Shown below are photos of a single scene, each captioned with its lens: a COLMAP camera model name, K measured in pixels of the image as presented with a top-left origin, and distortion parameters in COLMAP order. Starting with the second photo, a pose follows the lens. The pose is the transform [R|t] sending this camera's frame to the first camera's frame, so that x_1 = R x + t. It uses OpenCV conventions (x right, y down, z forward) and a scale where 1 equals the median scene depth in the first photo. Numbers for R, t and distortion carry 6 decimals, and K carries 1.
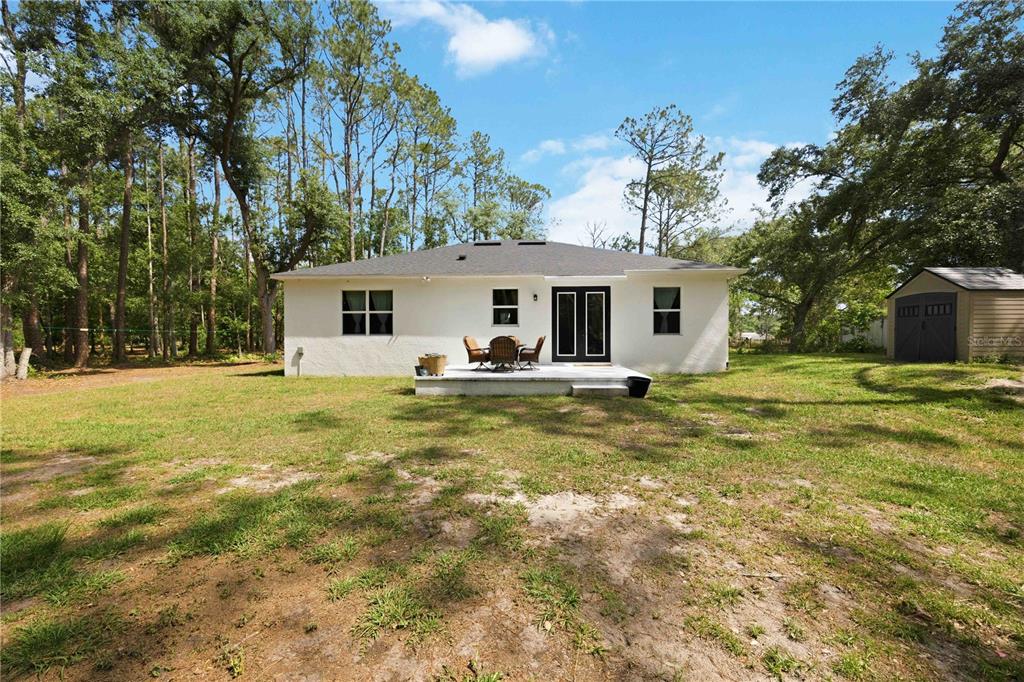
lens RADIAL K [[393.9, 0, 512.0], [0, 393.9, 341.0], [0, 0, 1]] dist [0.001063, 0.000126]
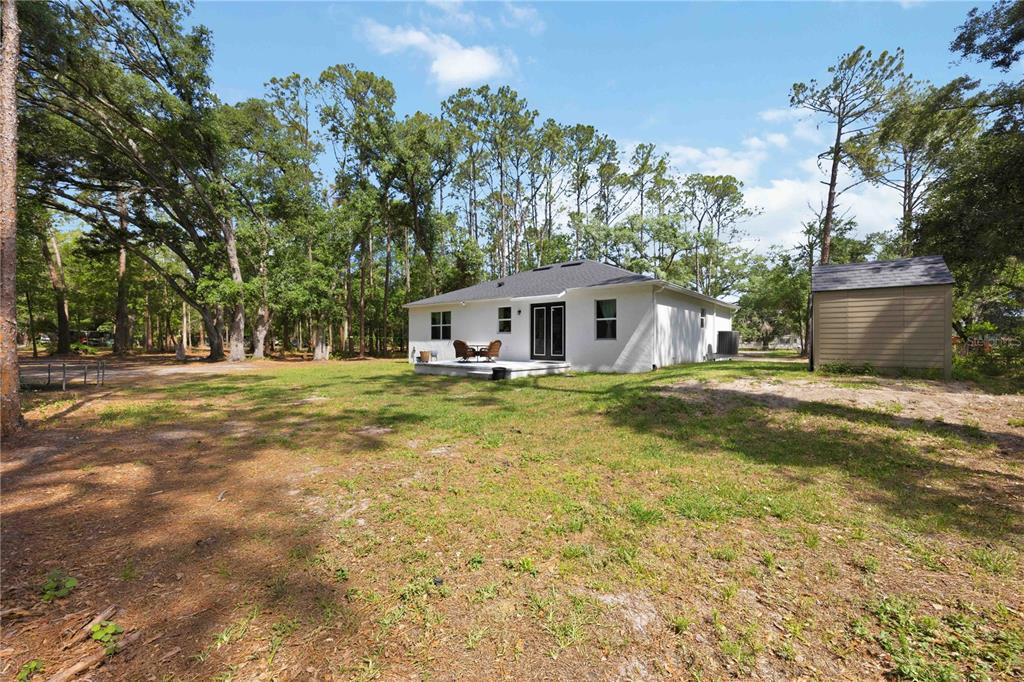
lens RADIAL K [[409.7, 0, 511.9], [0, 409.7, 348.9], [0, 0, 1]] dist [0.000554, 0.000048]
pose [[0.790937, 0.014101, -0.611735, 0.889665], [-0.012123, 0.999899, 0.007374, 0.006184], [0.611777, 0.001584, 0.791029, -0.143944]]
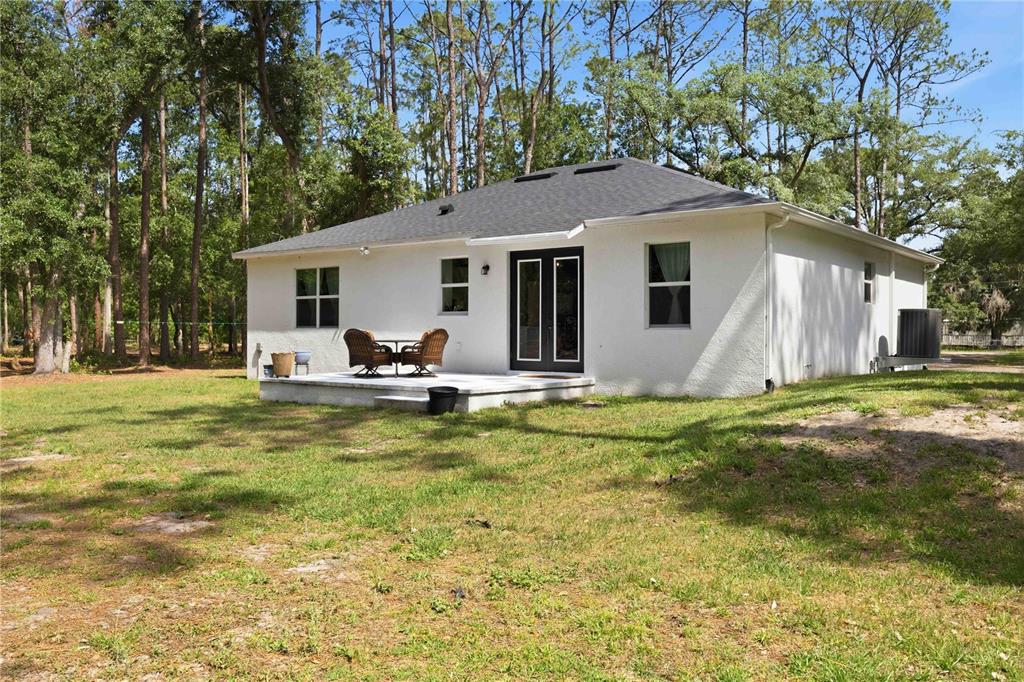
lens RADIAL K [[868.5, 0, 512.0], [0, 868.5, 341.0], [0, 0, 1]] dist [0.004117, 0.002161]
pose [[0.820667, 0.008057, -0.571351, 0.882582], [-0.010018, 0.999950, -0.000288, 0.006168], [0.571320, 0.005960, 0.820706, -0.139721]]
